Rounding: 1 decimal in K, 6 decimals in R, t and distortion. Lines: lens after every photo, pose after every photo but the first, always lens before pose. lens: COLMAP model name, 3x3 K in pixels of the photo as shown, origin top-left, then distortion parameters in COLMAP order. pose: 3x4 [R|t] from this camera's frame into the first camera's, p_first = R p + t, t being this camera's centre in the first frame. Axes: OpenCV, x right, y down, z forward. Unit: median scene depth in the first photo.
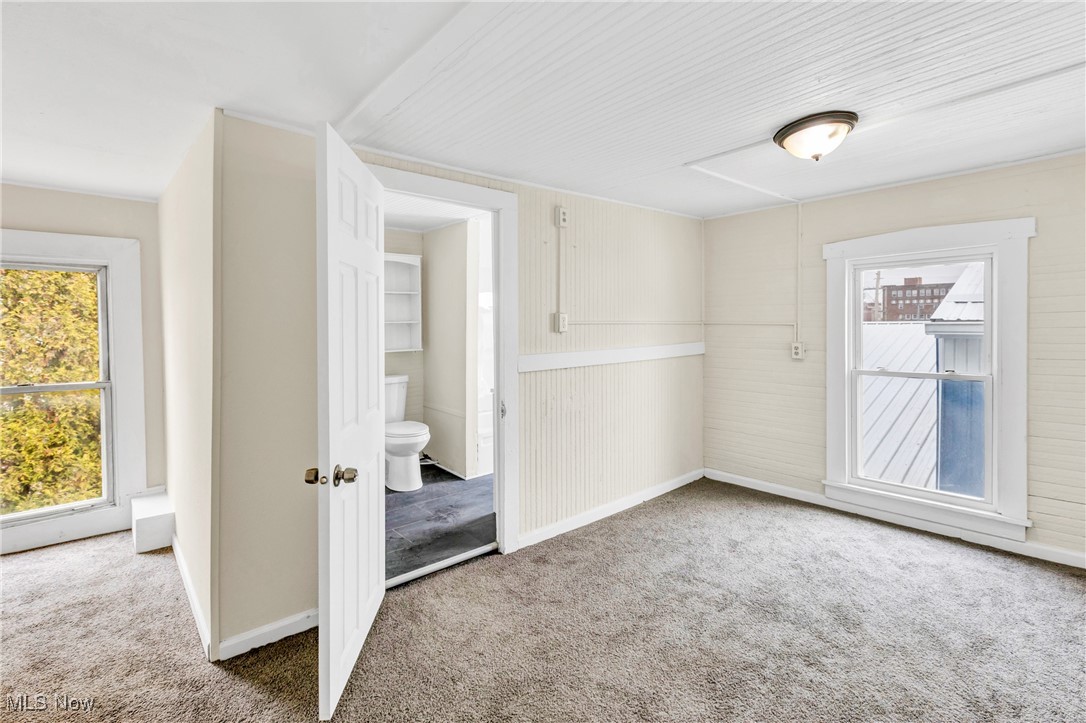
lens RADIAL K [[499.2, 0, 543.1], [0, 499.2, 327.2], [0, 0, 1]] dist [0.001403, 0.000240]
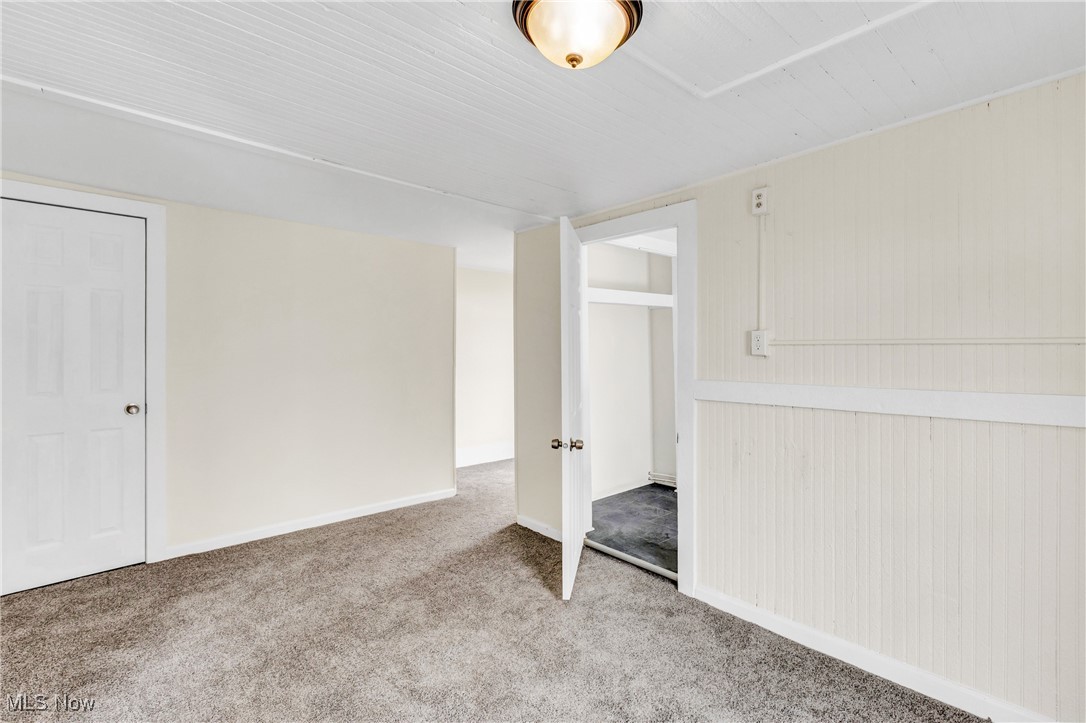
lens RADIAL K [[489.6, 0, 538.8], [0, 489.6, 346.4], [0, 0, 1]] dist [-0.000408, 0.000264]
pose [[0.026056, 0.006594, -0.999639, 0.899897], [0.000010, 0.999978, 0.006596, -0.010935], [0.999660, -0.000182, 0.026056, 0.772667]]
